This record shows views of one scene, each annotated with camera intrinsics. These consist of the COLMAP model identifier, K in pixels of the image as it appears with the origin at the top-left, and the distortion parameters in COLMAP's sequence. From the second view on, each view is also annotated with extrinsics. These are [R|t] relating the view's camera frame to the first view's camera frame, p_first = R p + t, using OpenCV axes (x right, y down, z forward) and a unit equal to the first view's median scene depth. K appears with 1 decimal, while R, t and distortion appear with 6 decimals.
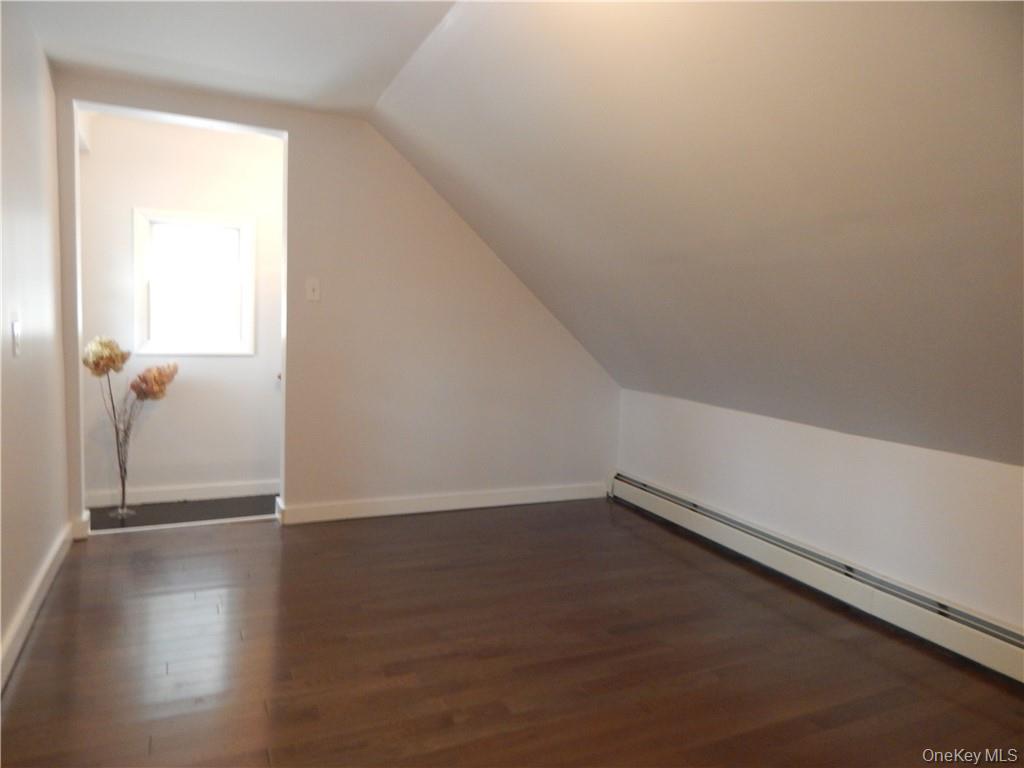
lens RADIAL K [[694.1, 0, 513.2], [0, 694.1, 376.6], [0, 0, 1]] dist [0.036069, -0.025849]
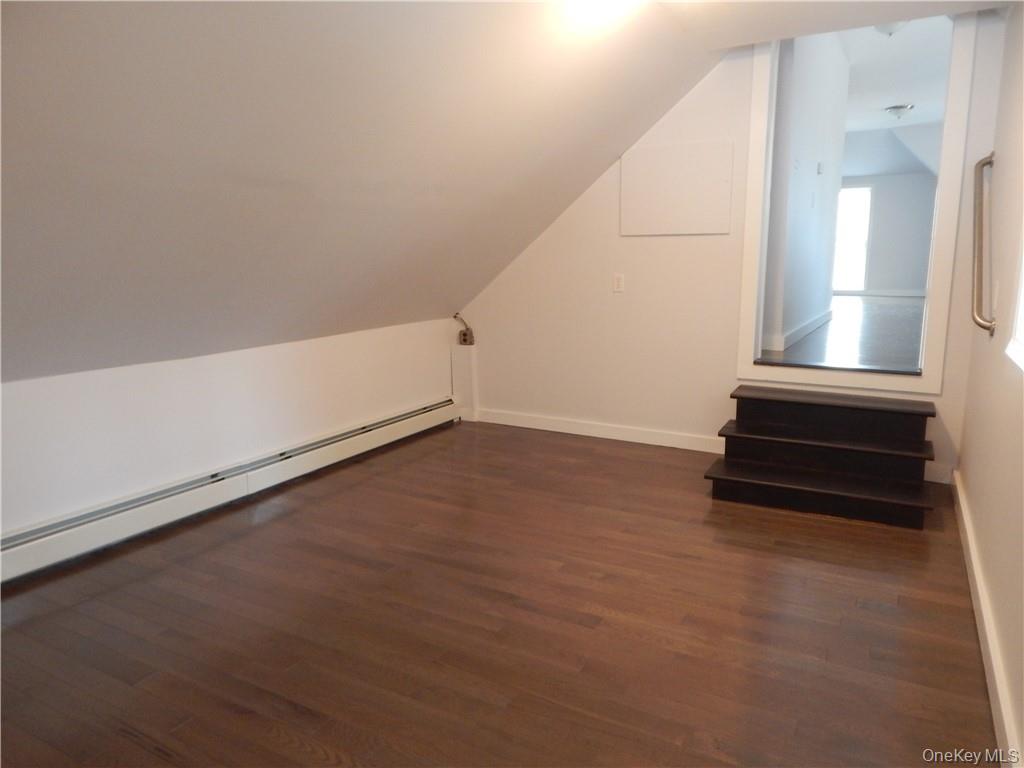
lens RADIAL K [[694.1, 0, 513.2], [0, 694.1, 376.6], [0, 0, 1]] dist [0.036069, -0.025849]
pose [[-0.582178, -0.190253, 0.790489, -1.062388], [0.035278, 0.965411, 0.258335, -0.242116], [-0.812296, 0.178284, -0.555329, 2.004660]]
